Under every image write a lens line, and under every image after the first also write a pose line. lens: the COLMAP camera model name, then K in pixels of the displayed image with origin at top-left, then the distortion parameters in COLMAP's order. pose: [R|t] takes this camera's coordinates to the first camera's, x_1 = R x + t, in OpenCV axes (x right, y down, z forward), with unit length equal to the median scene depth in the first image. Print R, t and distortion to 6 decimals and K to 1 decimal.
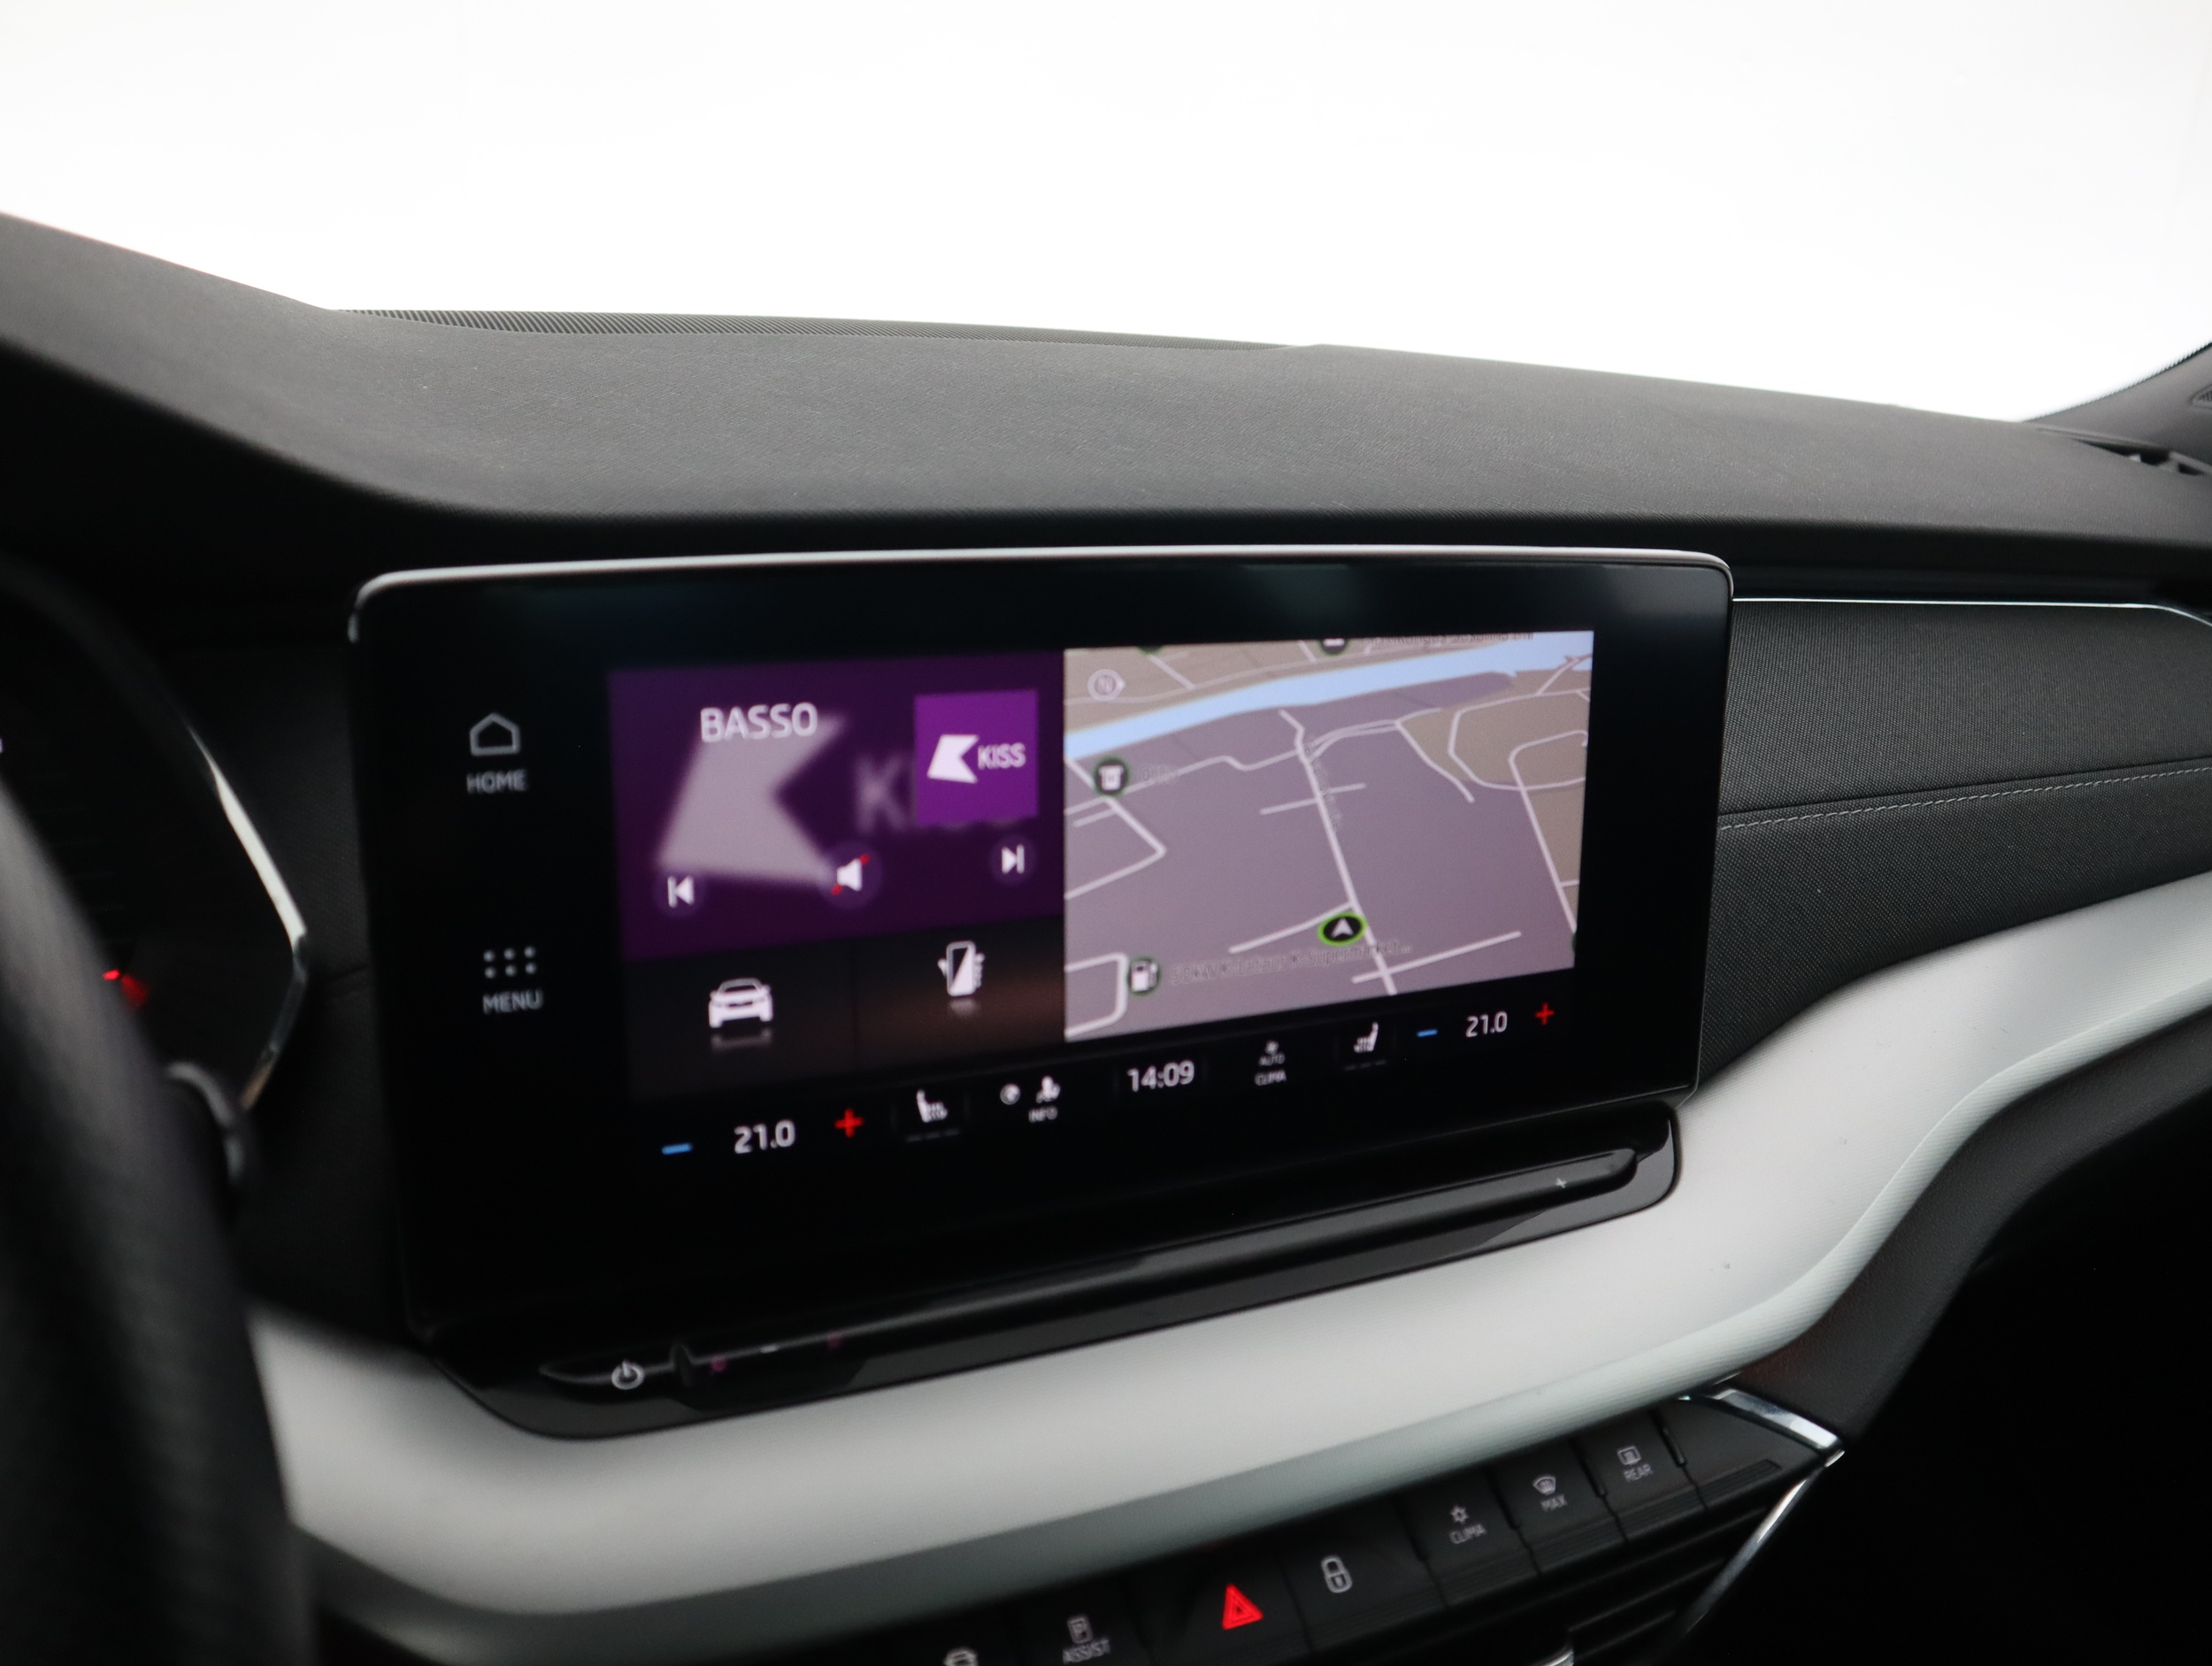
lens RADIAL K [[1631.9, 0, 1104.3], [0, 1631.9, 826.3], [0, 0, 1]] dist [-0.091009, 0.003309]
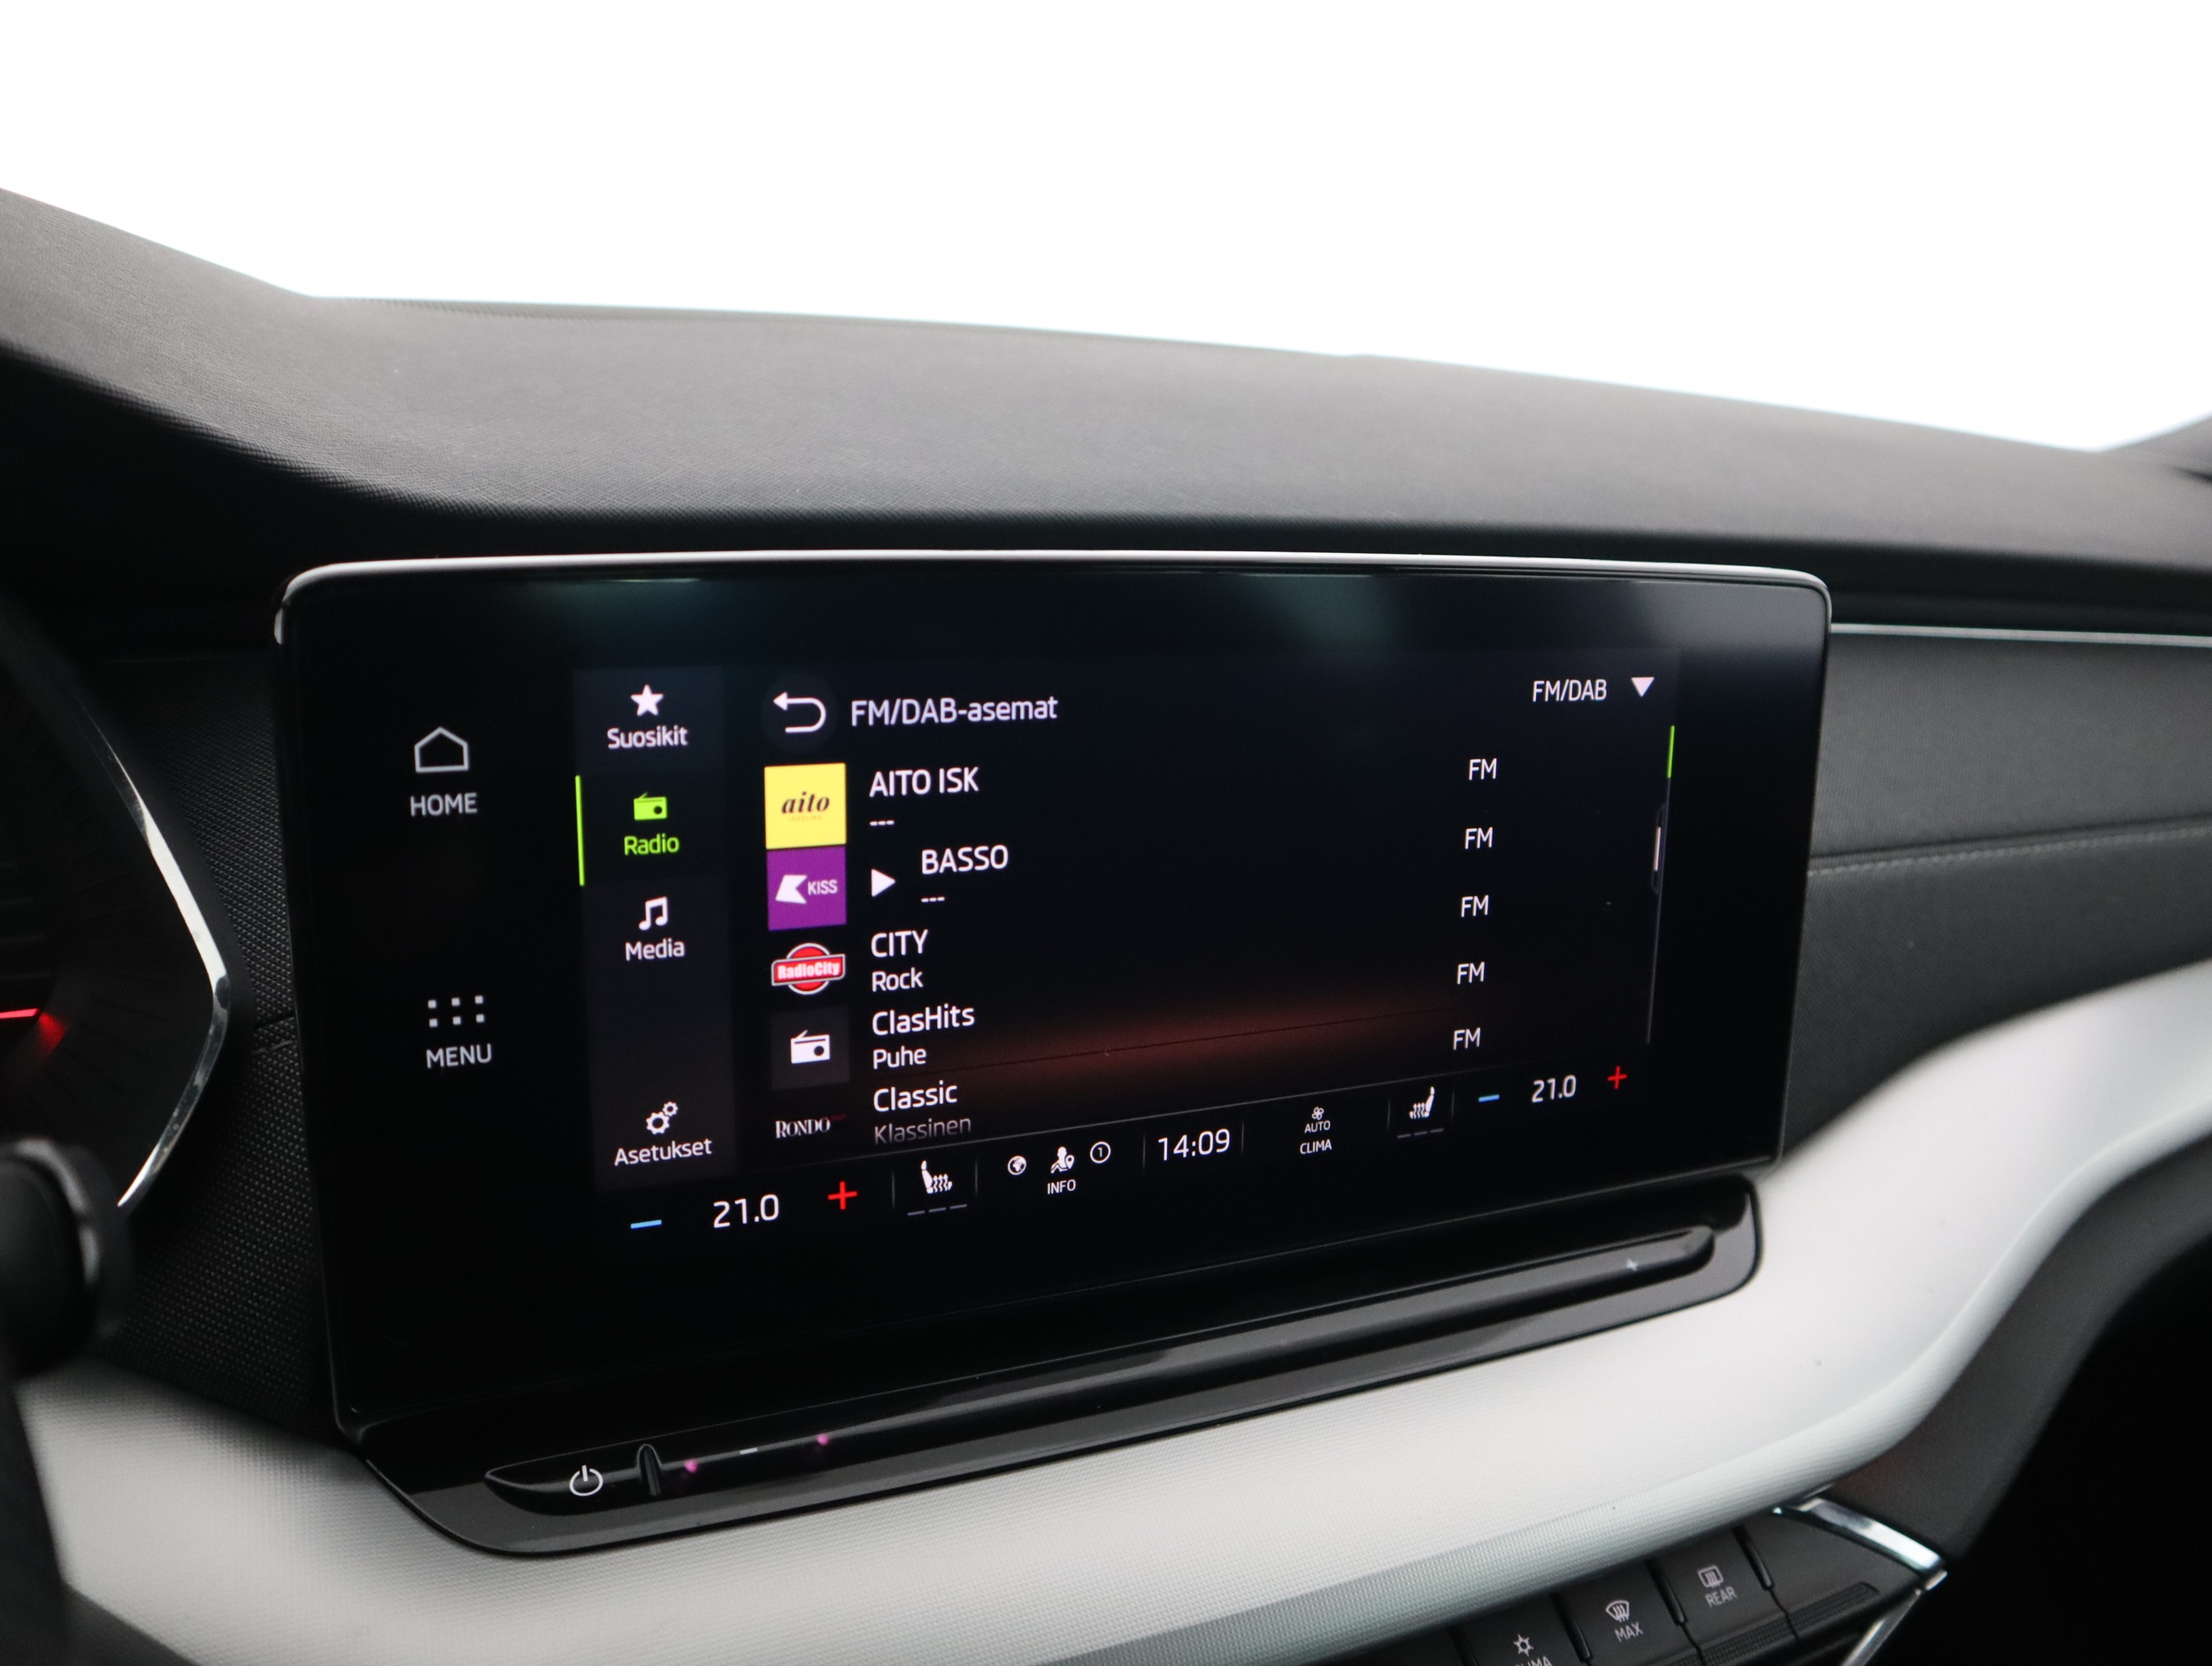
lens RADIAL K [[1619.0, 0, 1102.0], [0, 1619.0, 838.6], [0, 0, 1]] dist [-0.073721, -0.004417]
pose [[0.999828, 0.015076, -0.010773, -0.008610], [-0.015180, 0.999838, -0.009628, -0.005090], [0.010626, 0.009790, 0.999896, 0.109773]]
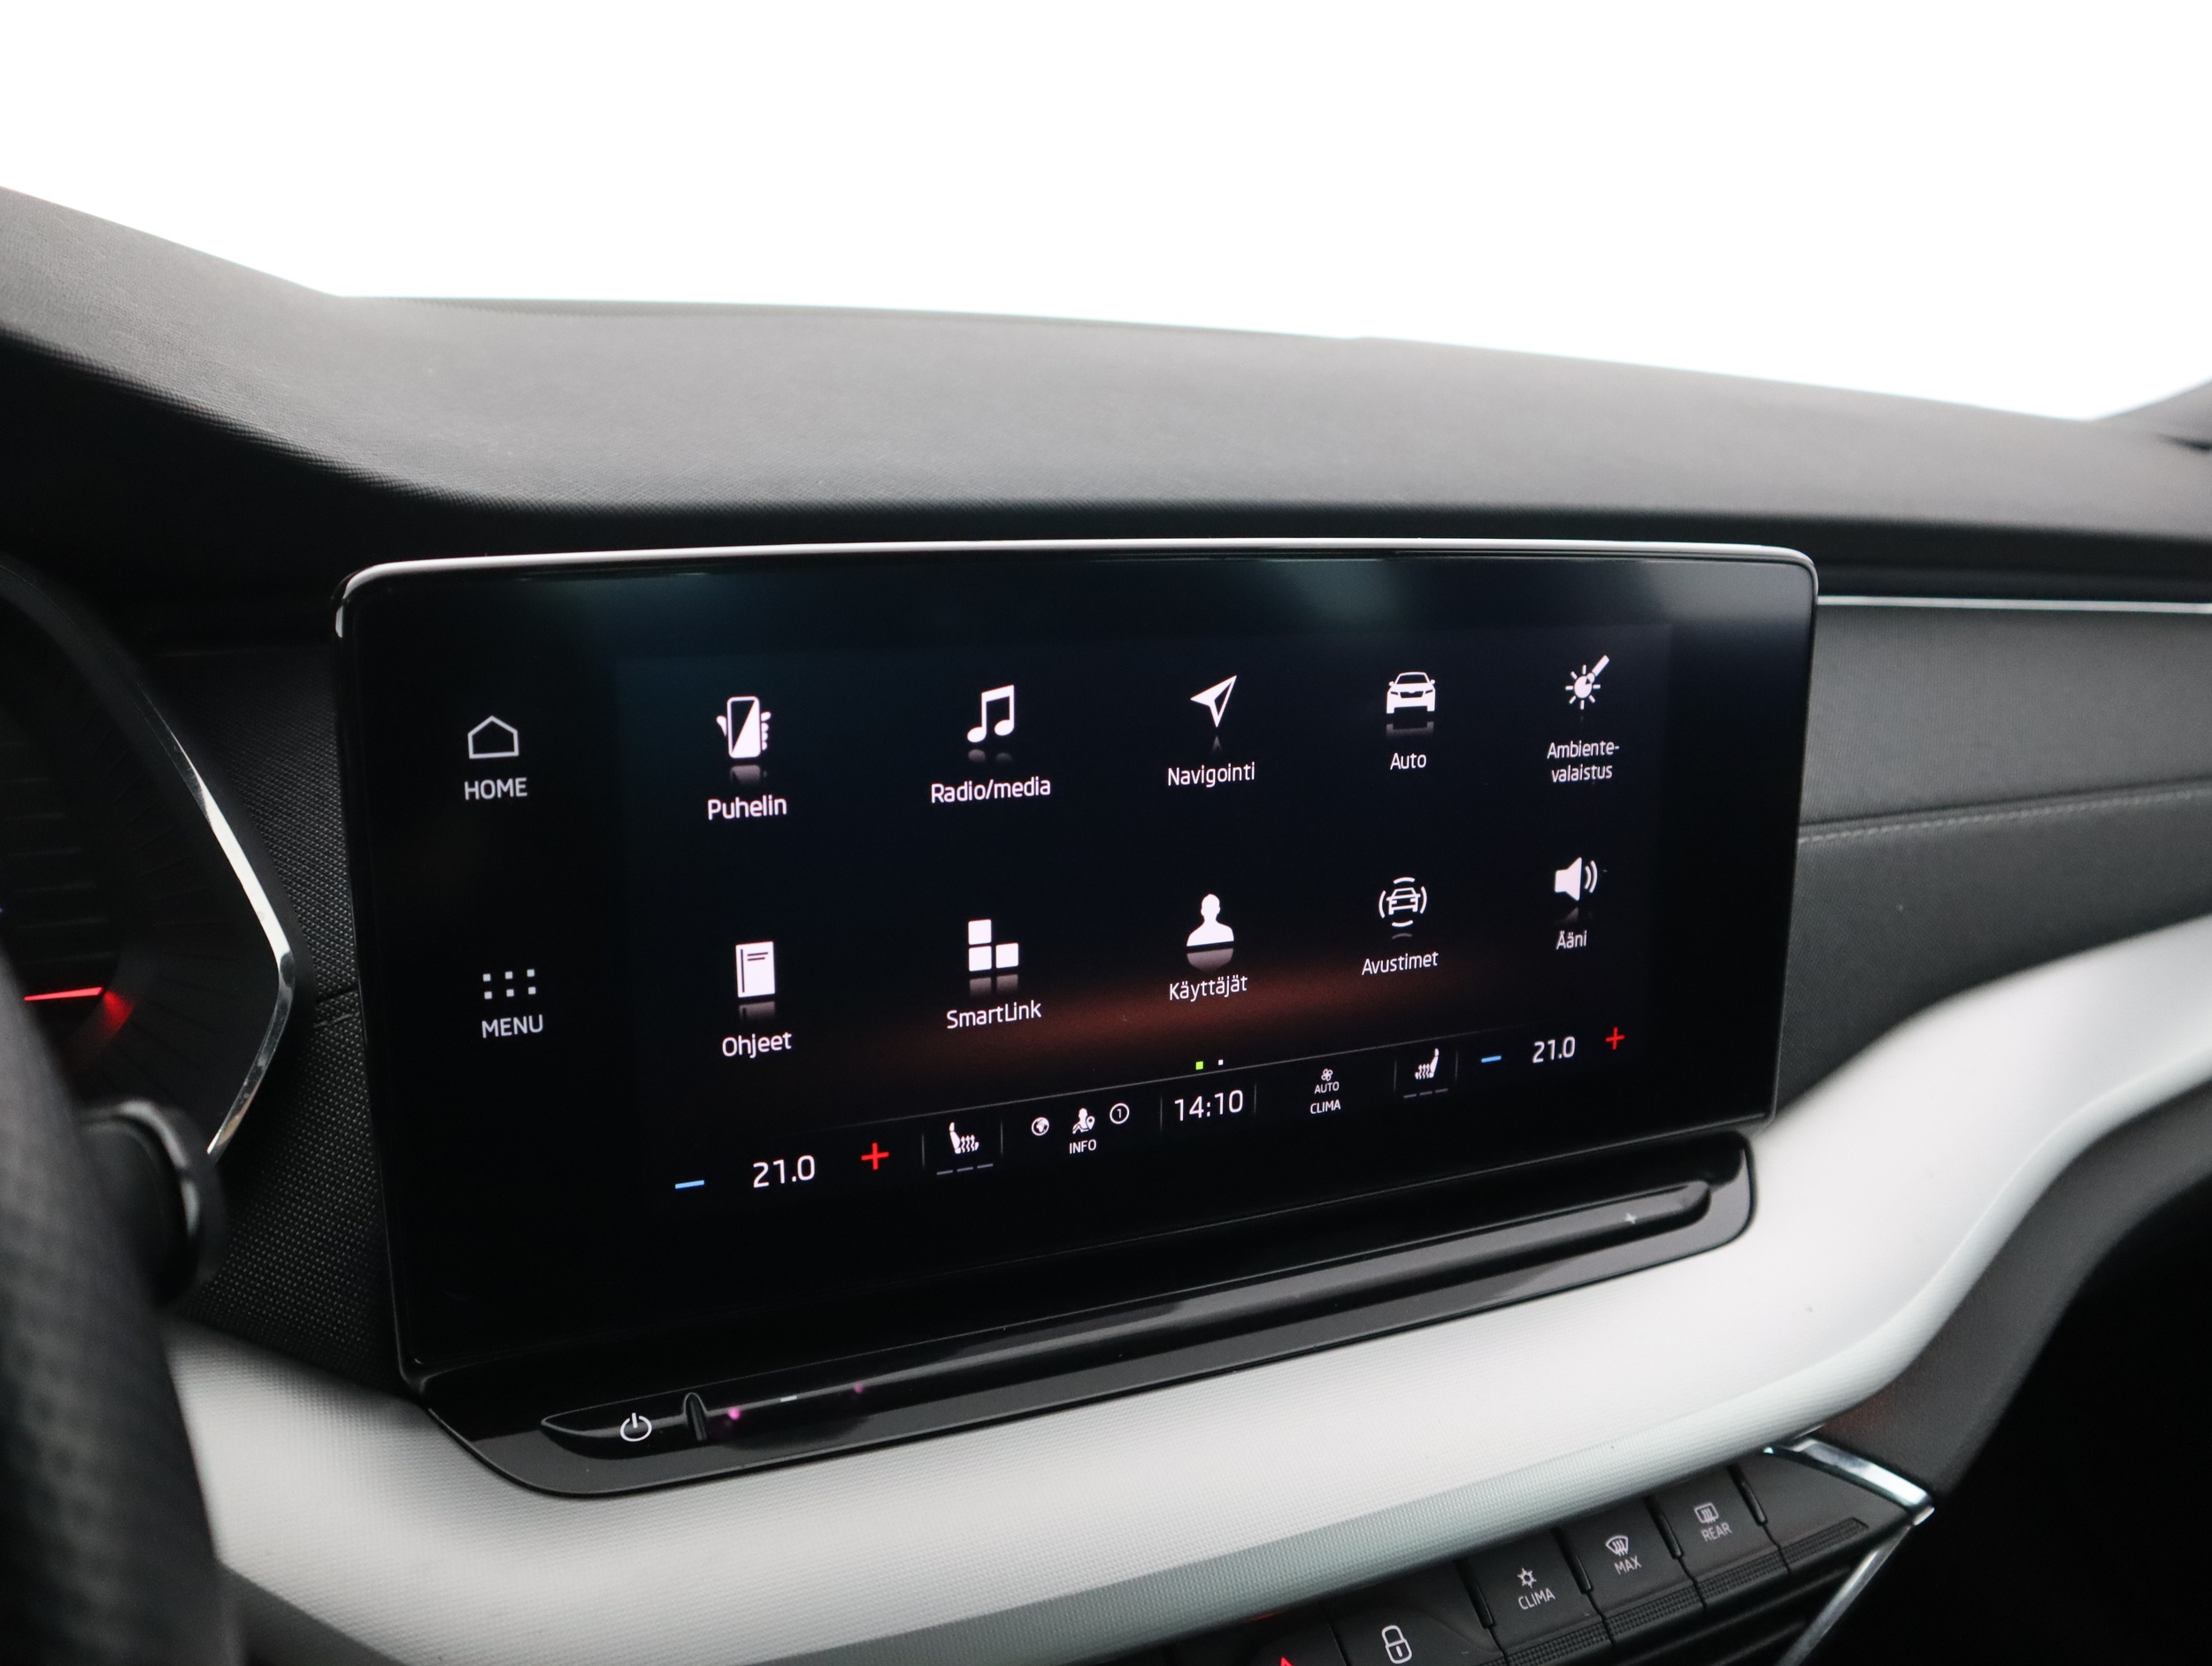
lens RADIAL K [[1623.4, 0, 1106.0], [0, 1623.4, 833.0], [0, 0, 1]] dist [-0.087421, 0.012876]
pose [[0.999872, 0.004154, -0.015458, -0.010314], [-0.004121, 0.999989, 0.002214, -0.004702], [0.015467, -0.002150, 0.999878, 0.068763]]
